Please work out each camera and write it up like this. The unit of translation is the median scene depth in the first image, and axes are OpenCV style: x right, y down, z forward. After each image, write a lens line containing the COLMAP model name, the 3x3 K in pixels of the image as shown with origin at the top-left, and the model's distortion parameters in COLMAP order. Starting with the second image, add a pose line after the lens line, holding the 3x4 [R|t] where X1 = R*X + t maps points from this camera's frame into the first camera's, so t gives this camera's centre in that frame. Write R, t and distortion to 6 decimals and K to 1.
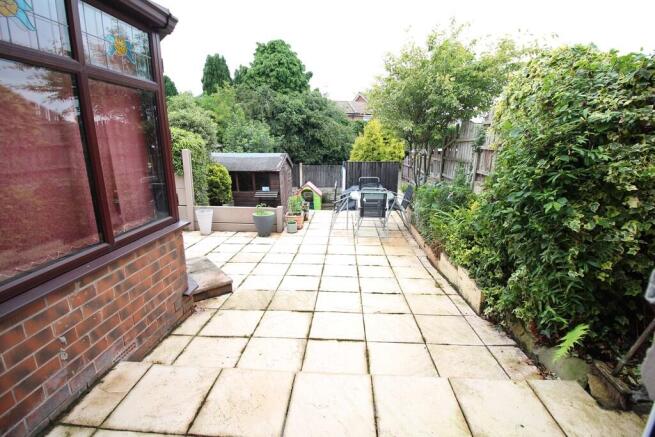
lens RADIAL K [[302.5, 0, 327.8], [0, 302.5, 219.2], [0, 0, 1]] dist [-0.023589, -0.000491]
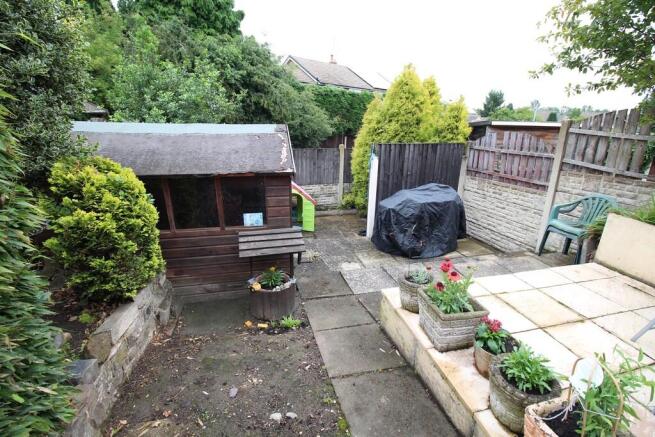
lens RADIAL K [[302.5, 0, 328.1], [0, 302.5, 214.2], [0, 0, 1]] dist [-0.023589, -0.000491]
pose [[0.955944, -0.067460, 0.285692, -0.181709], [0.051851, 0.996737, 0.061864, -0.101928], [-0.288933, -0.044325, 0.956323, 0.497838]]
